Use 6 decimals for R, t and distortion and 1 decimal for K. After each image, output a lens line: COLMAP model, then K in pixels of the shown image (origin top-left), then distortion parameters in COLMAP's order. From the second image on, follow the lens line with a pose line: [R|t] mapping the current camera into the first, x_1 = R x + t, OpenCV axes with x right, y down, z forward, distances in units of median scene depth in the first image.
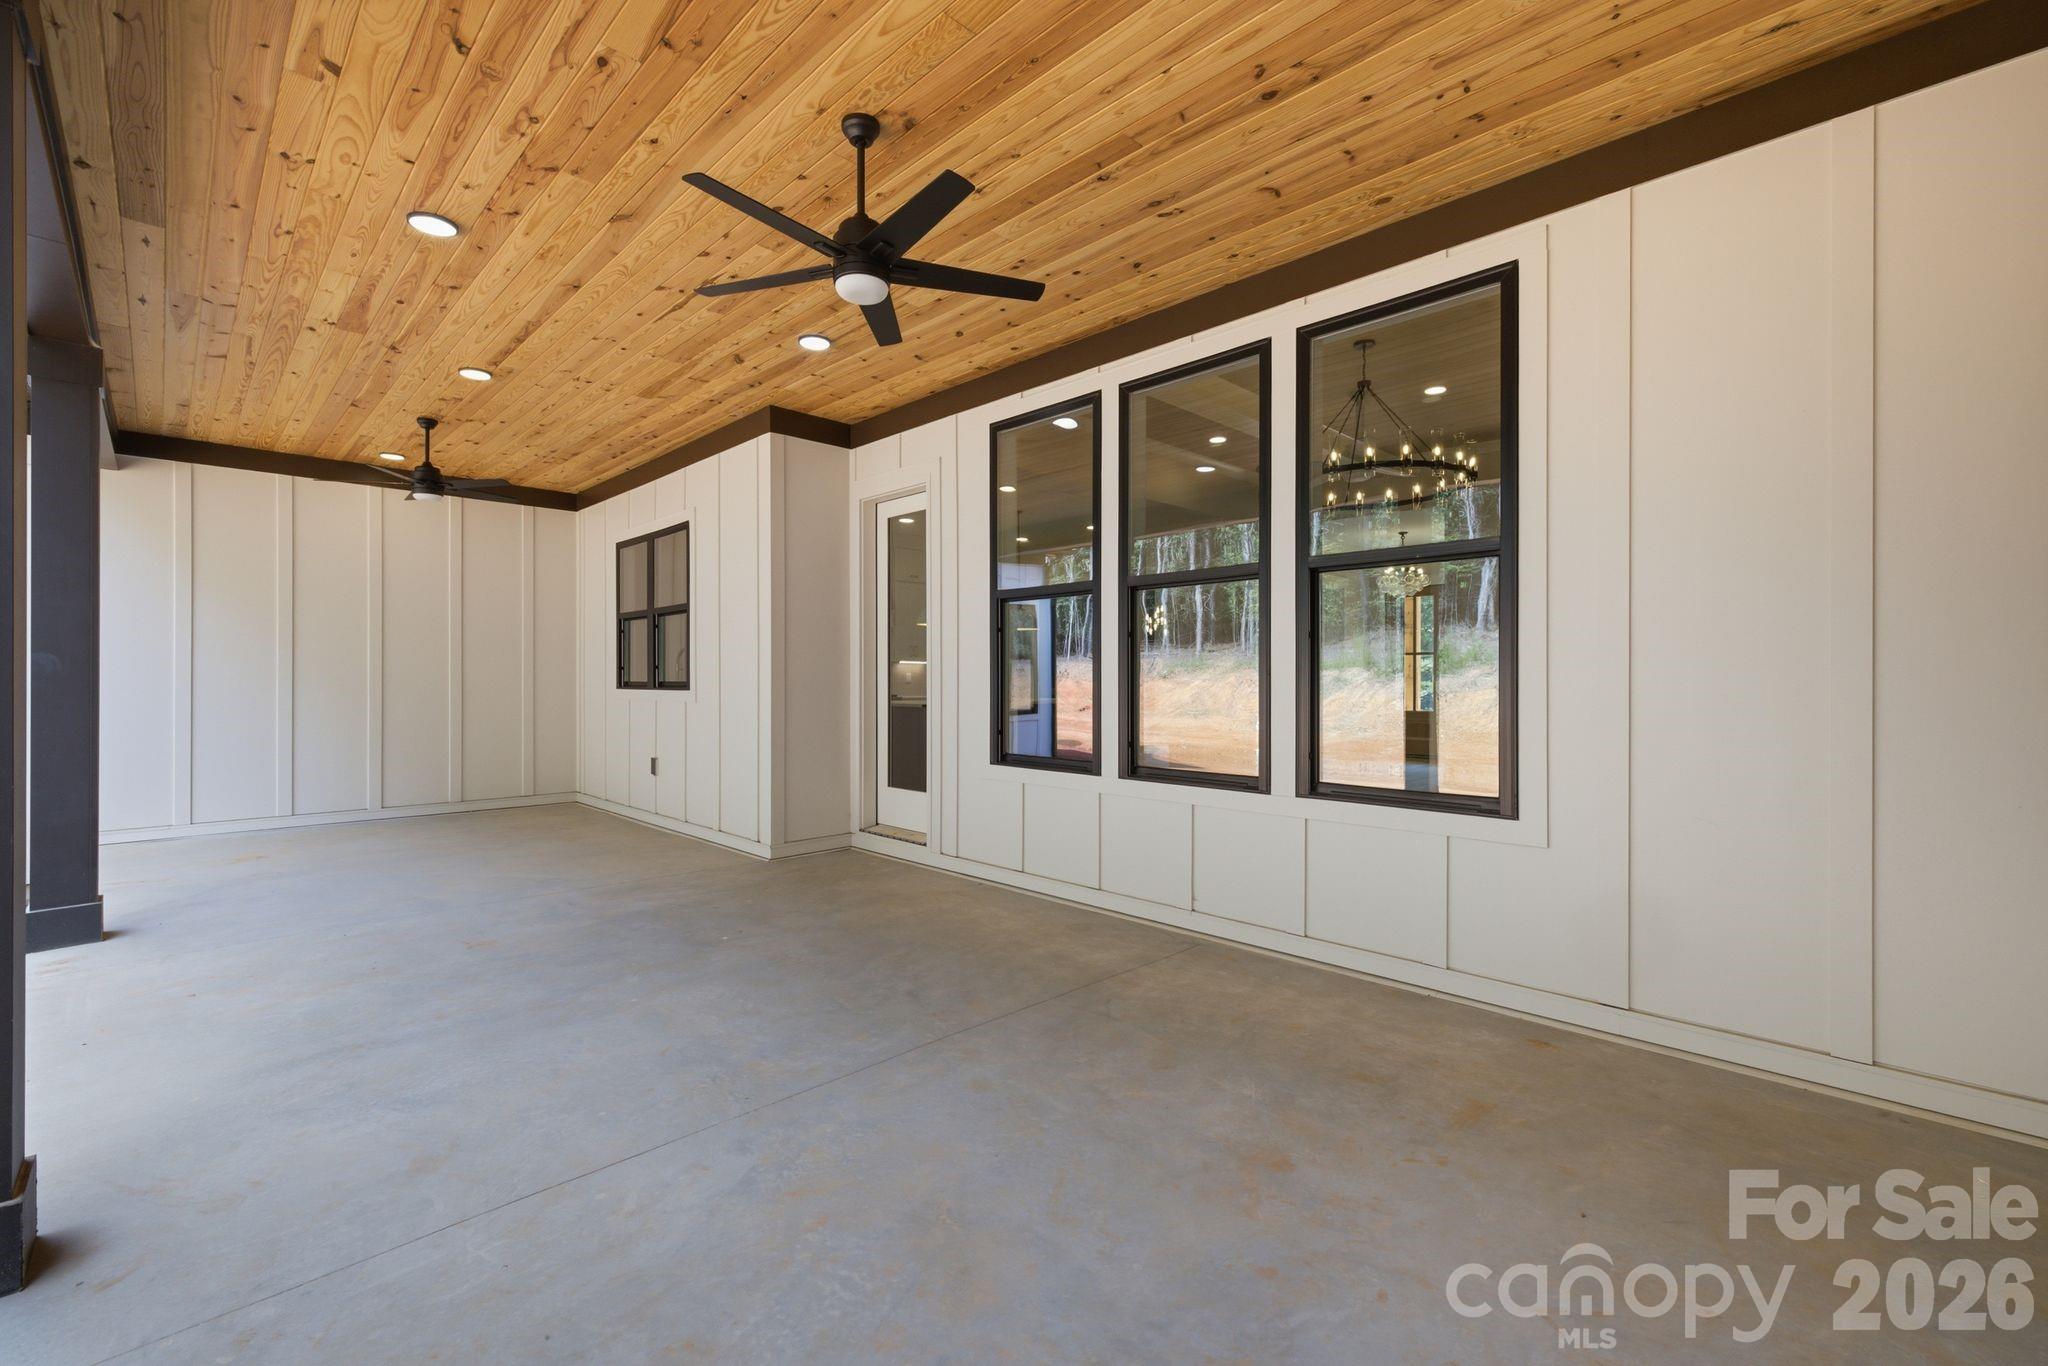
lens RADIAL K [[860.3, 0, 1034.2], [0, 860.3, 675.5], [0, 0, 1]] dist [0.004850, 0.000201]
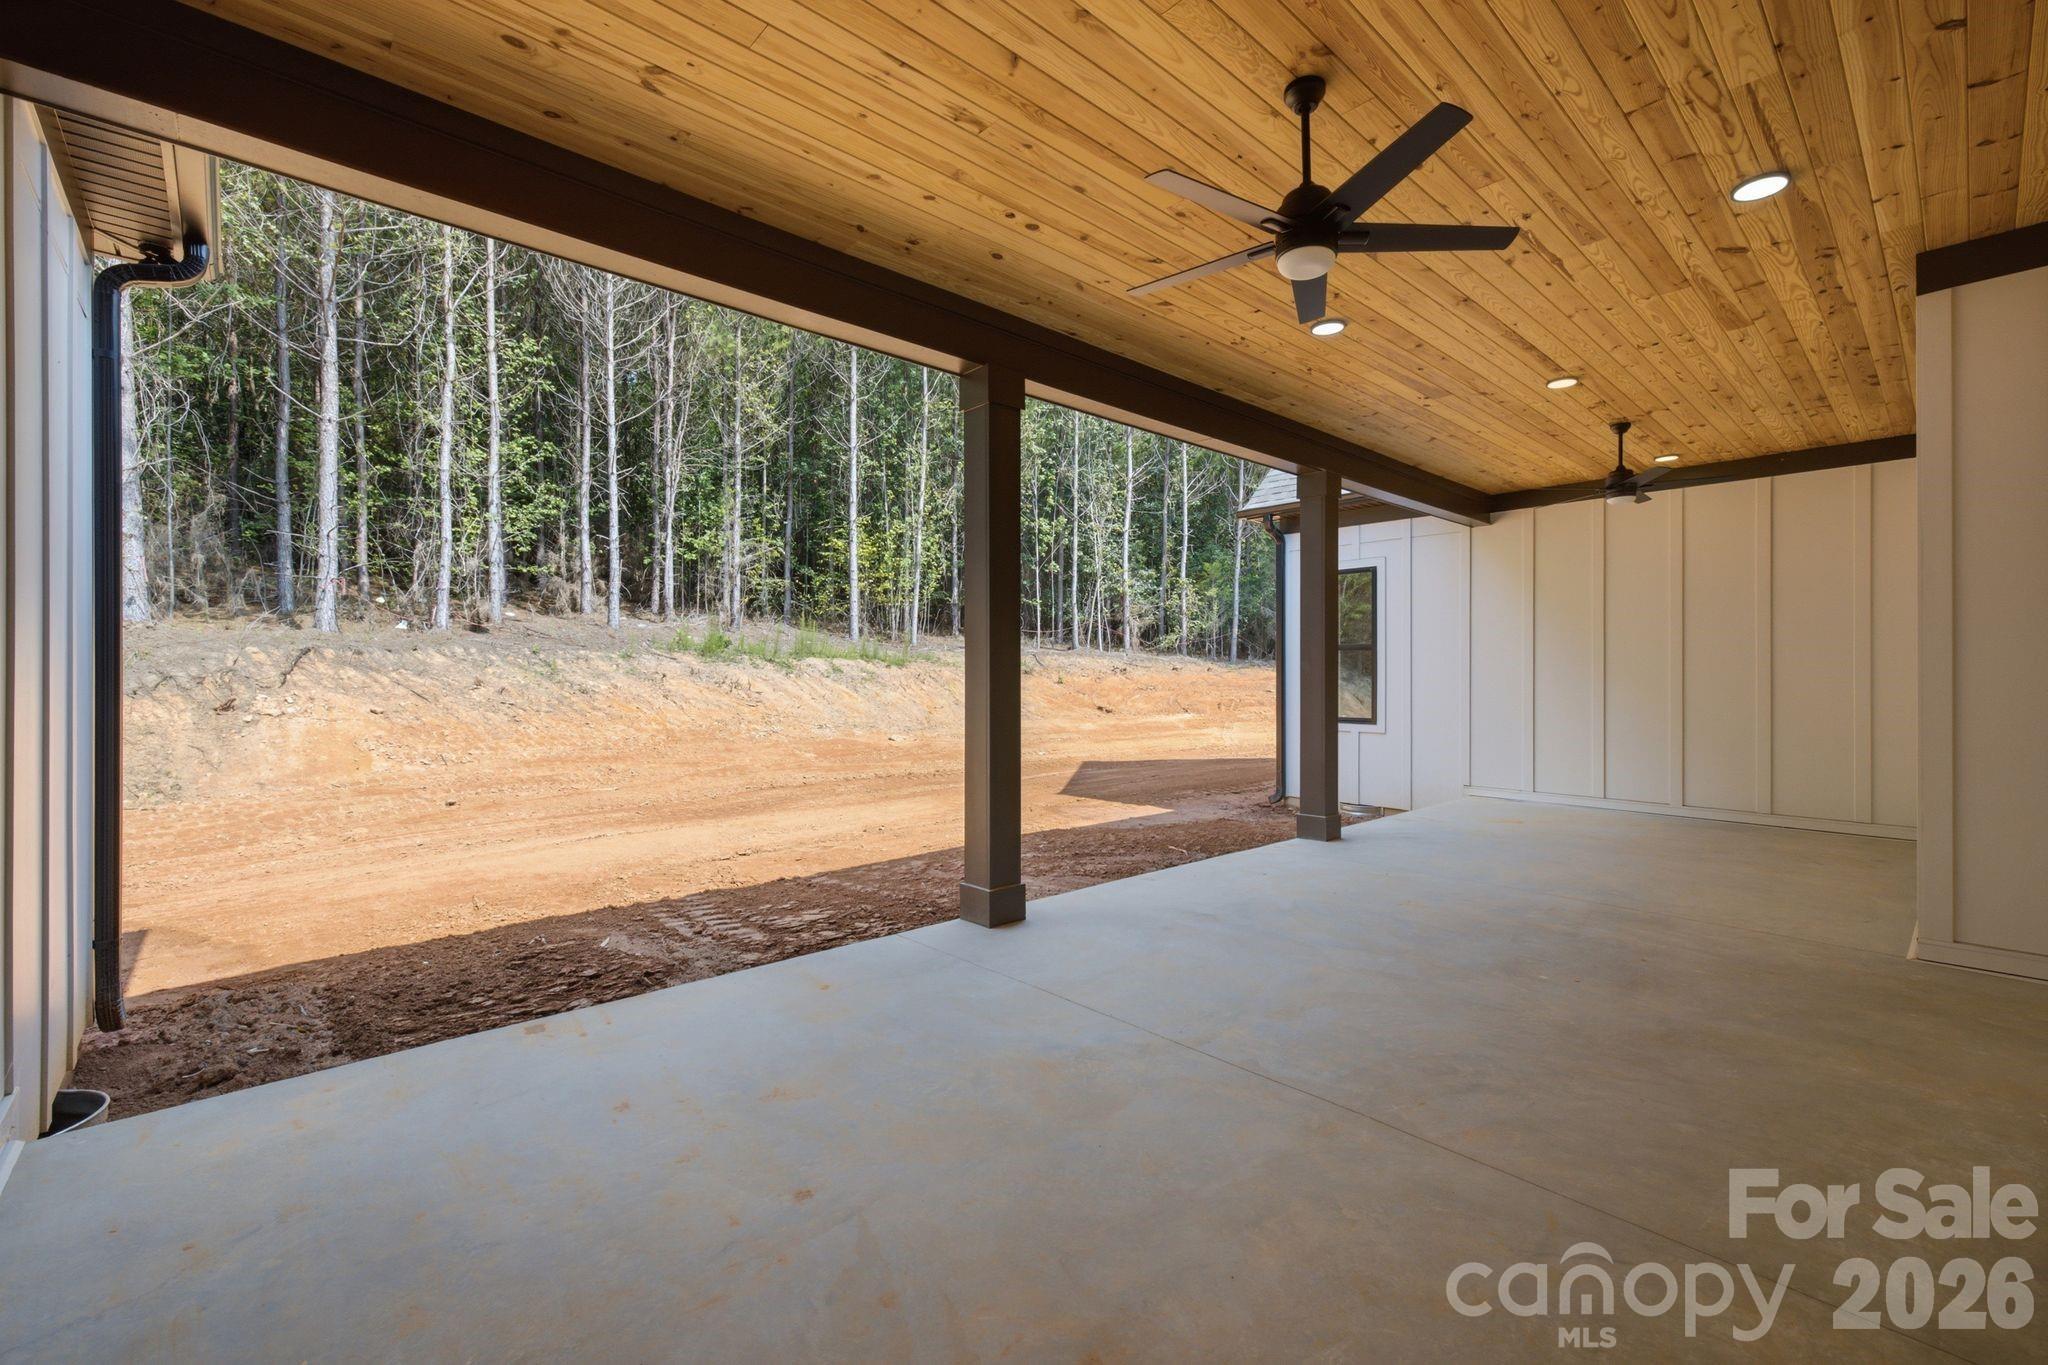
lens RADIAL K [[860.3, 0, 1034.2], [0, 860.3, 675.0], [0, 0, 1]] dist [0.004850, 0.000201]
pose [[-0.035926, -0.000573, -0.999354, 0.465816], [0.001698, 0.999998, -0.000634, 0.000754], [0.999353, -0.001720, -0.035925, 0.459128]]
